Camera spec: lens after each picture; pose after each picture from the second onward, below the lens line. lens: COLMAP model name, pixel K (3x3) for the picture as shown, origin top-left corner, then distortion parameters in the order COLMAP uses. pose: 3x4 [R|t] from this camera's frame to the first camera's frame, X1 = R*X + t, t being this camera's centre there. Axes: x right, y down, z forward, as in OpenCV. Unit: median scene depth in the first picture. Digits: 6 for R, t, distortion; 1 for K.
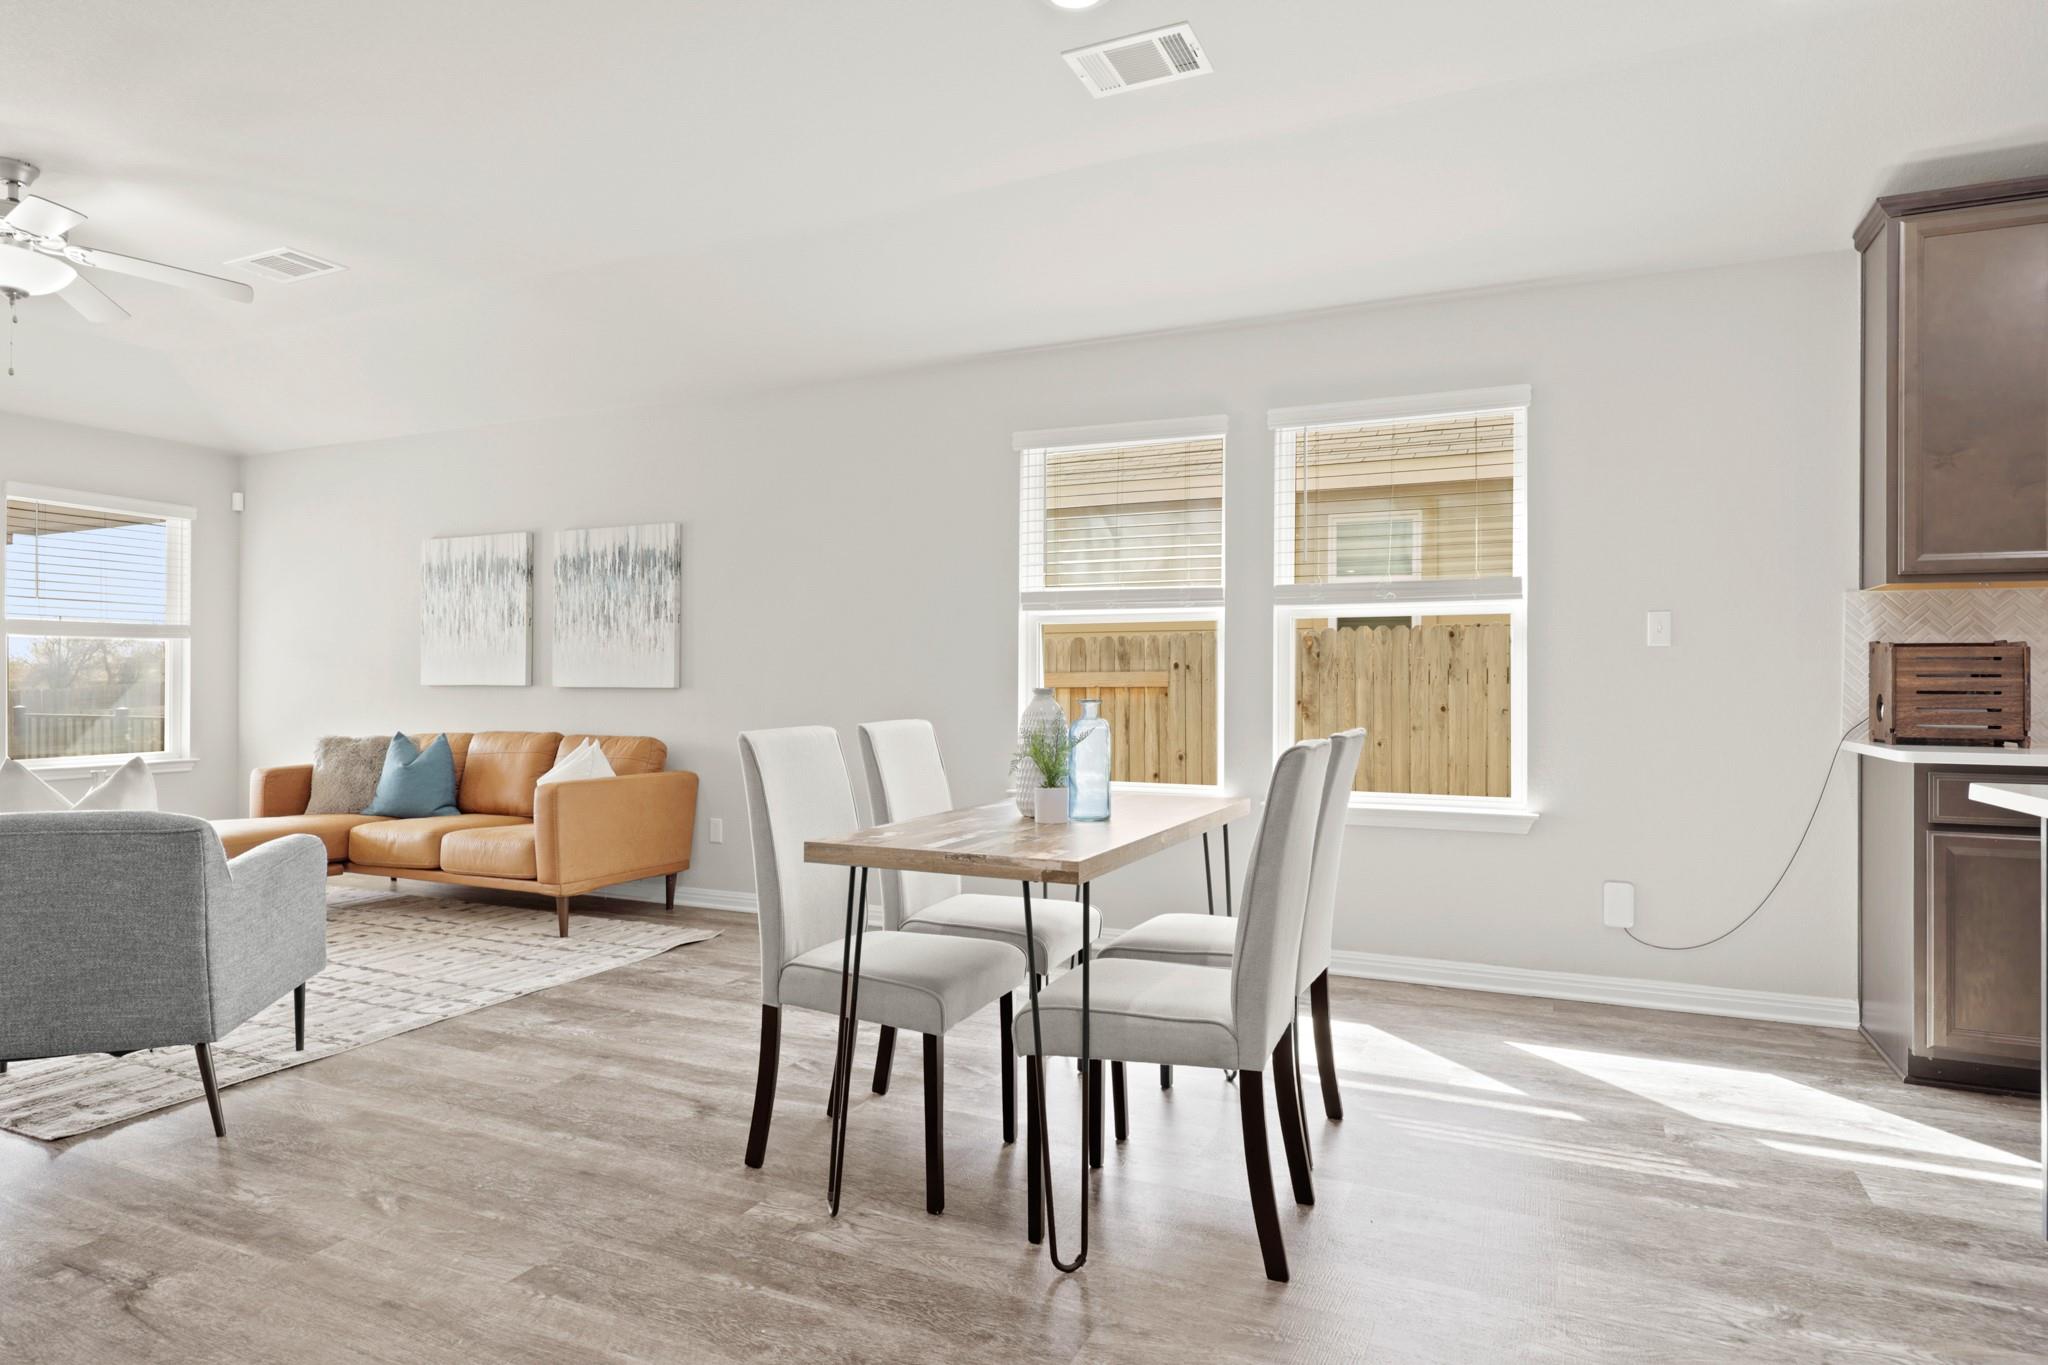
lens RADIAL K [[1154.5, 0, 1034.0], [0, 1154.5, 680.4], [0, 0, 1]] dist [0.007971, 0.002016]
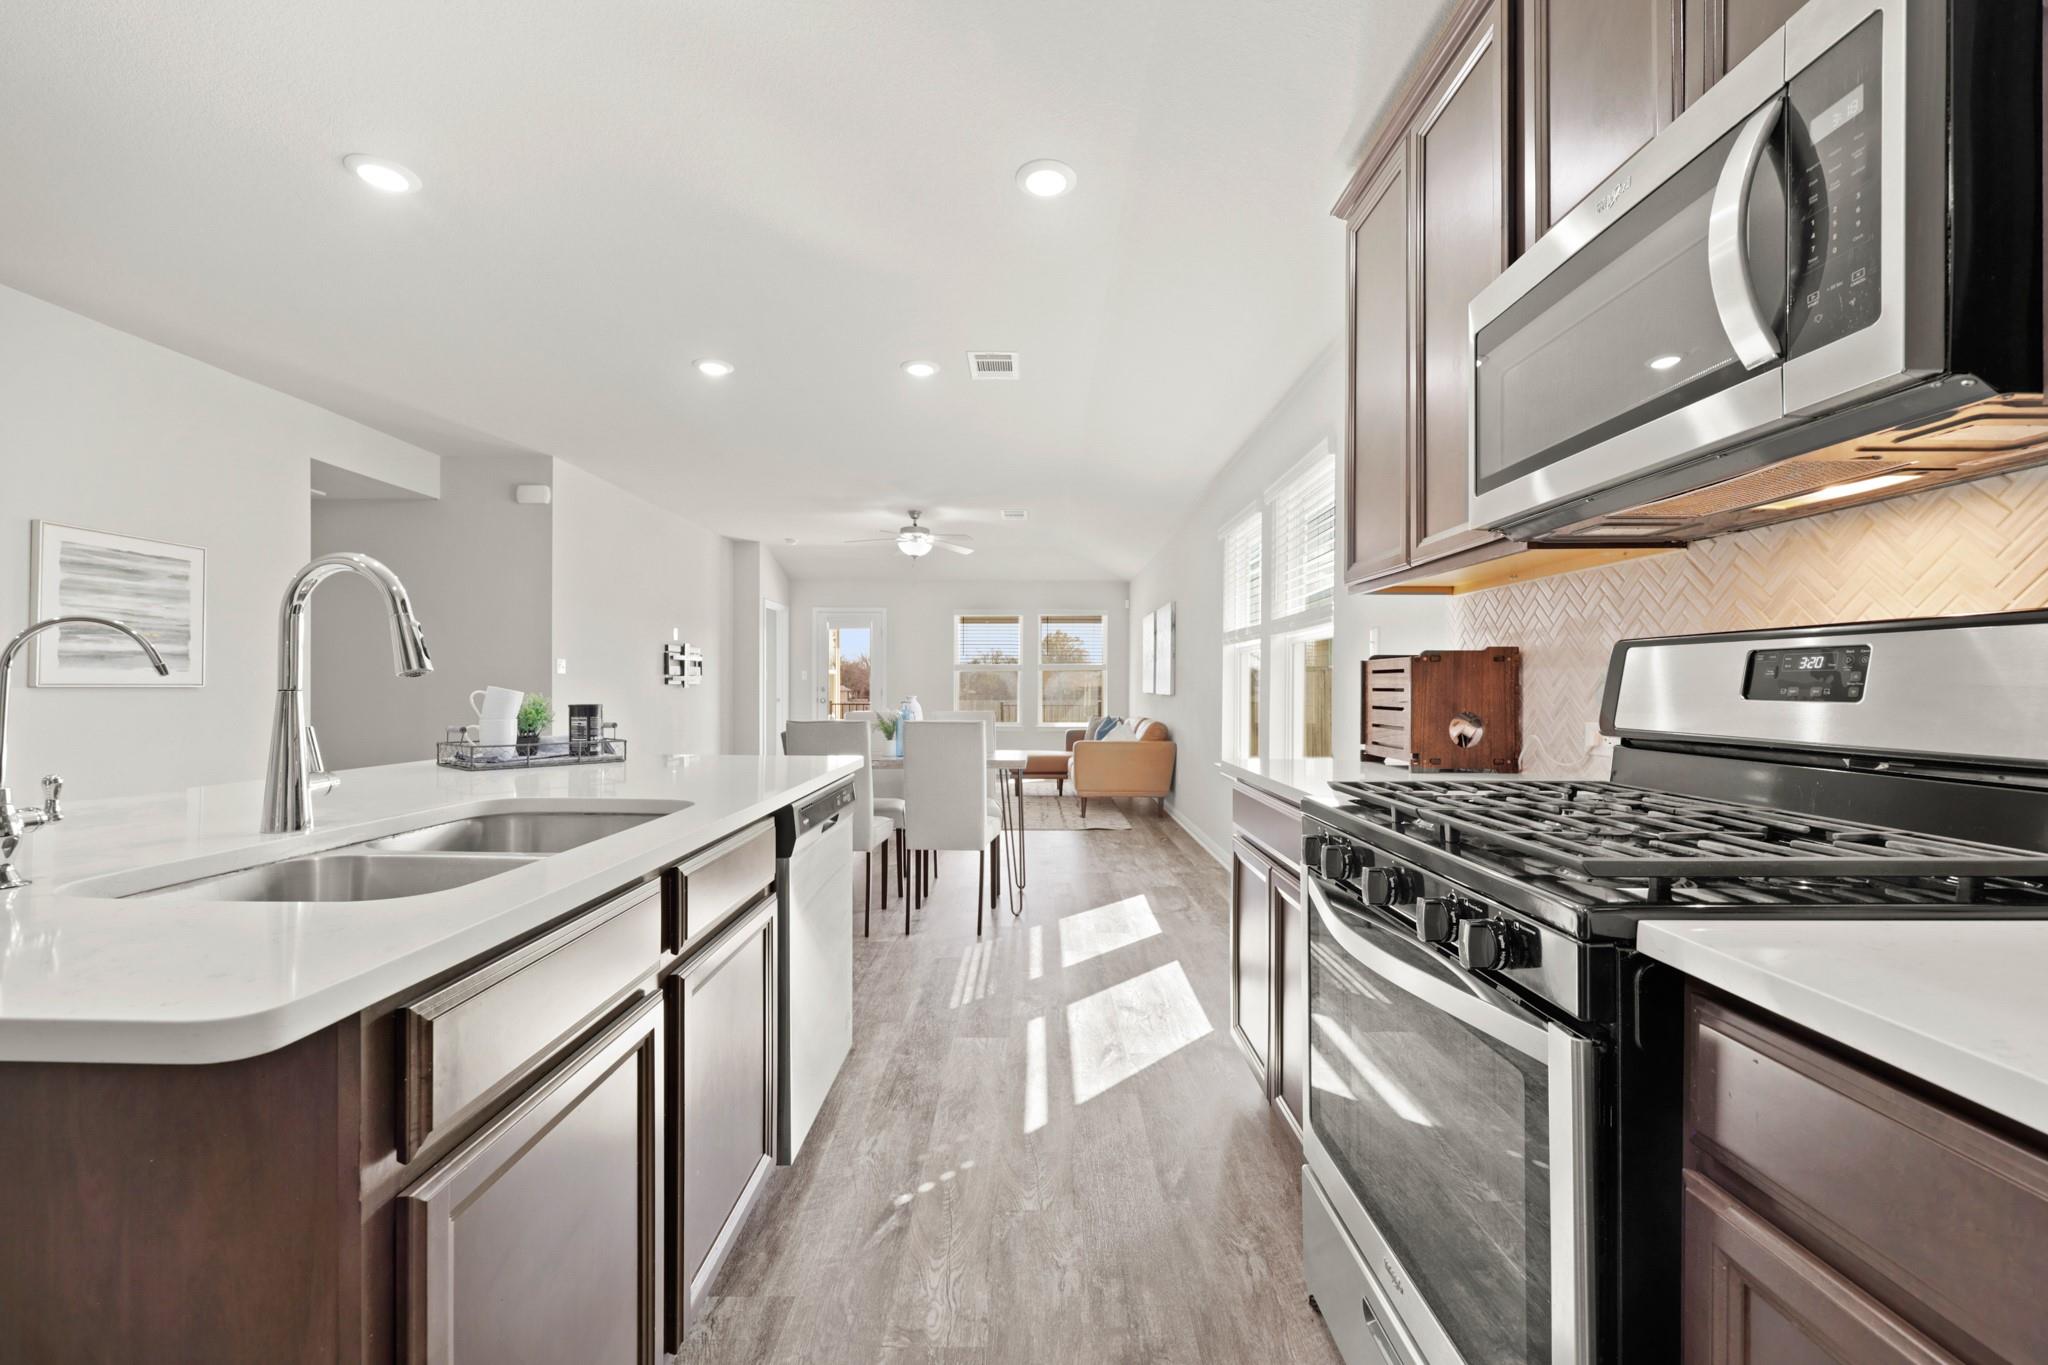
lens RADIAL K [[819.7, 0, 1017.9], [0, 819.7, 692.8], [0, 0, 1]] dist [-0.000946, -0.000521]
pose [[0.406733, 0.004286, -0.913537, 0.723785], [0.002115, 0.999982, 0.005633, -0.003095], [0.913545, -0.004223, 0.406716, 0.267113]]
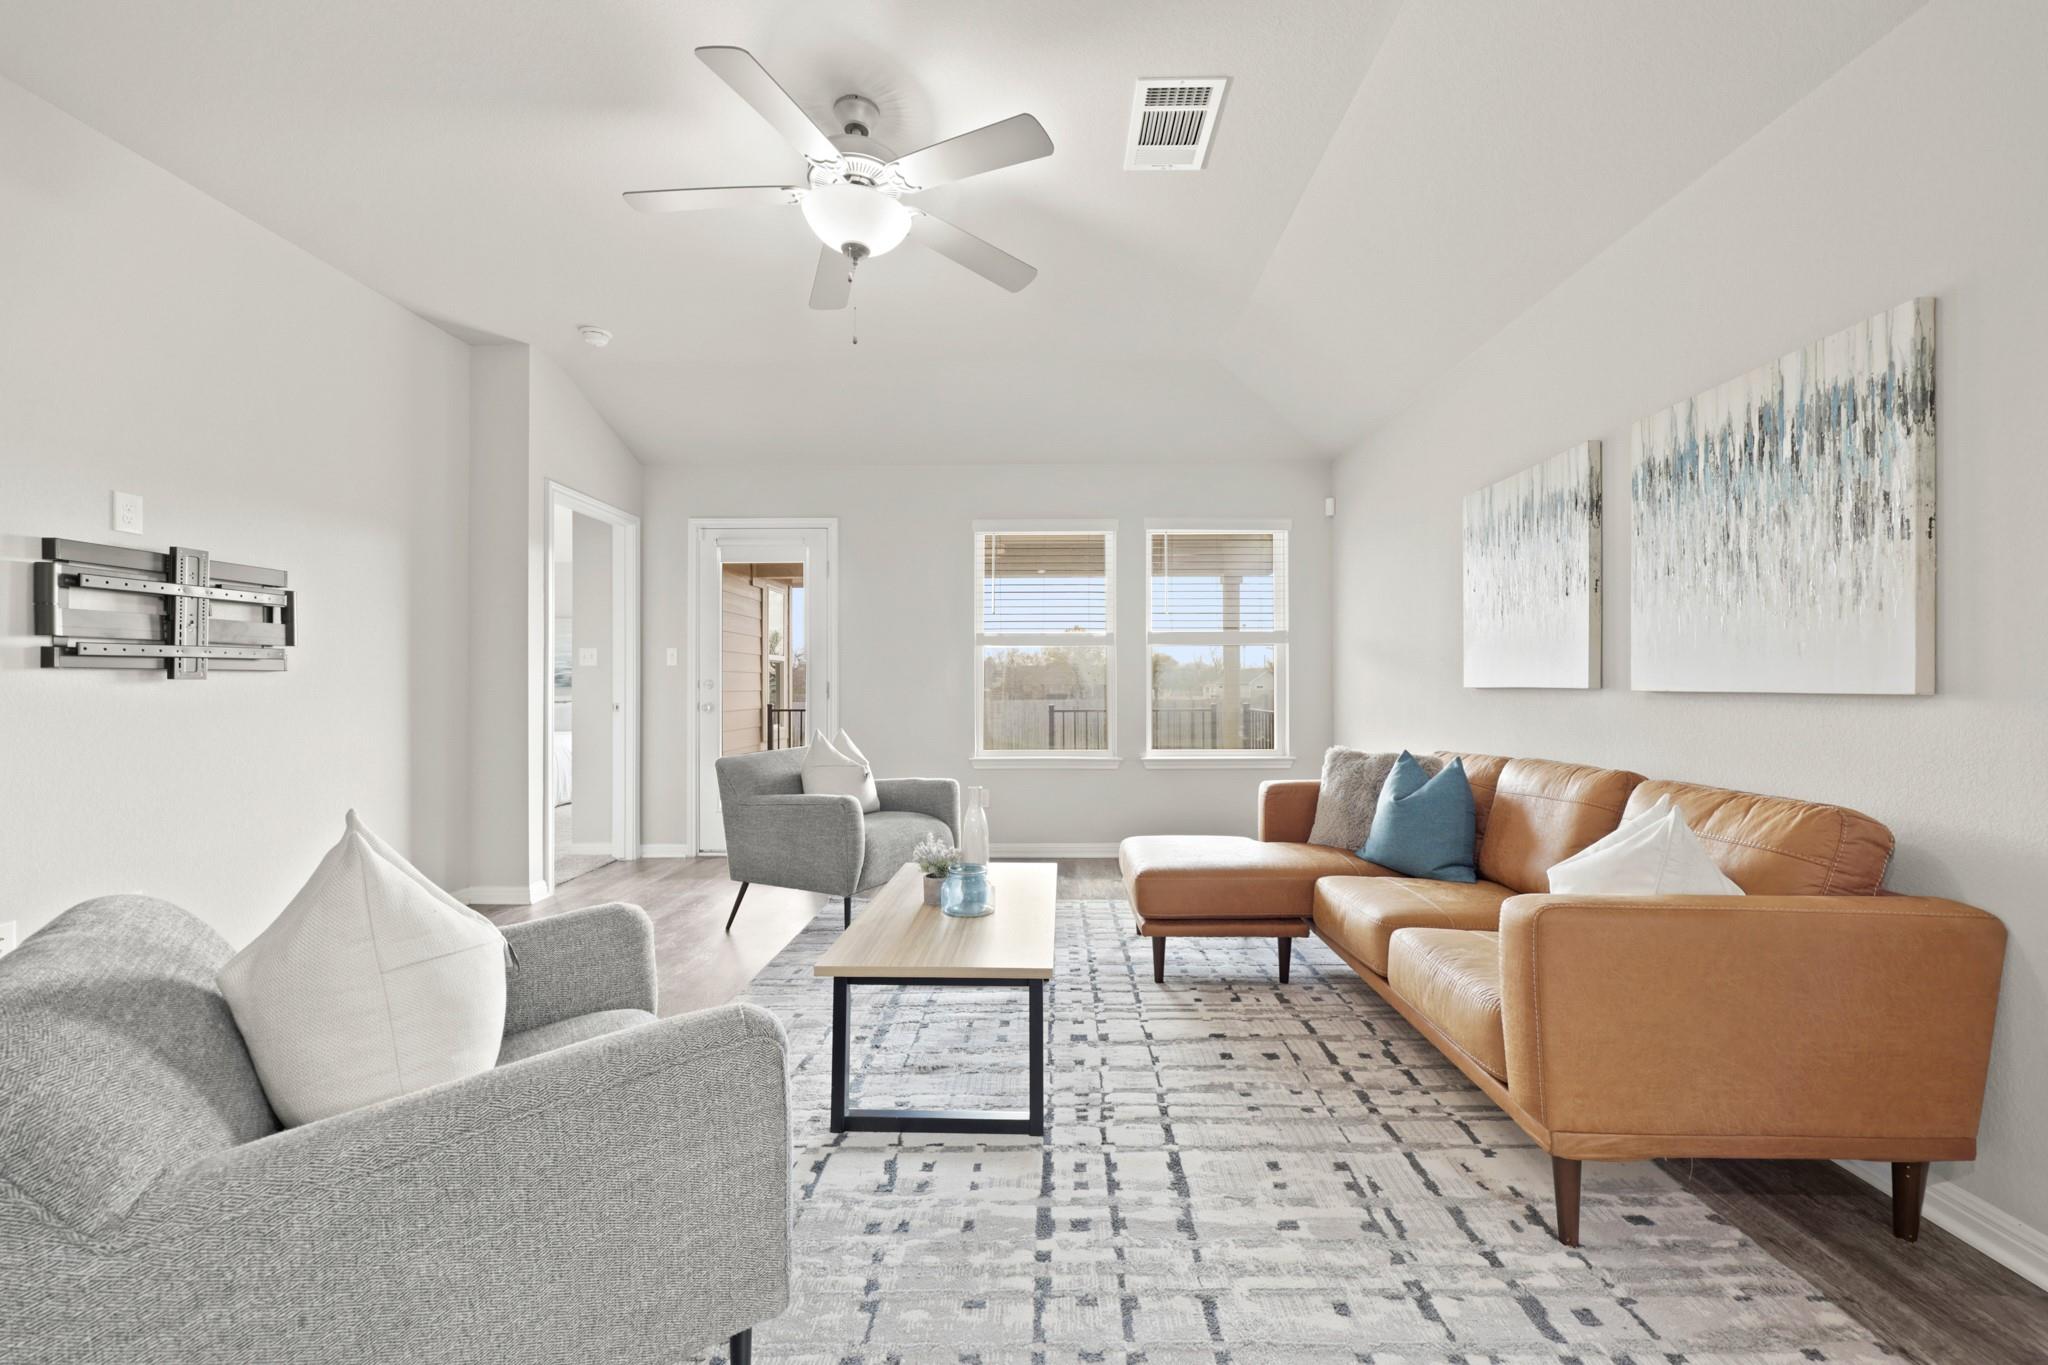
lens RADIAL K [[819.7, 0, 1023.1], [0, 819.7, 678.9], [0, 0, 1]] dist [-0.000946, -0.000521]
pose [[0.399084, -0.009157, -0.916869, -0.165027], [0.005941, 0.999955, -0.007401, 0.001119], [0.916895, -0.002493, 0.399120, 0.571601]]
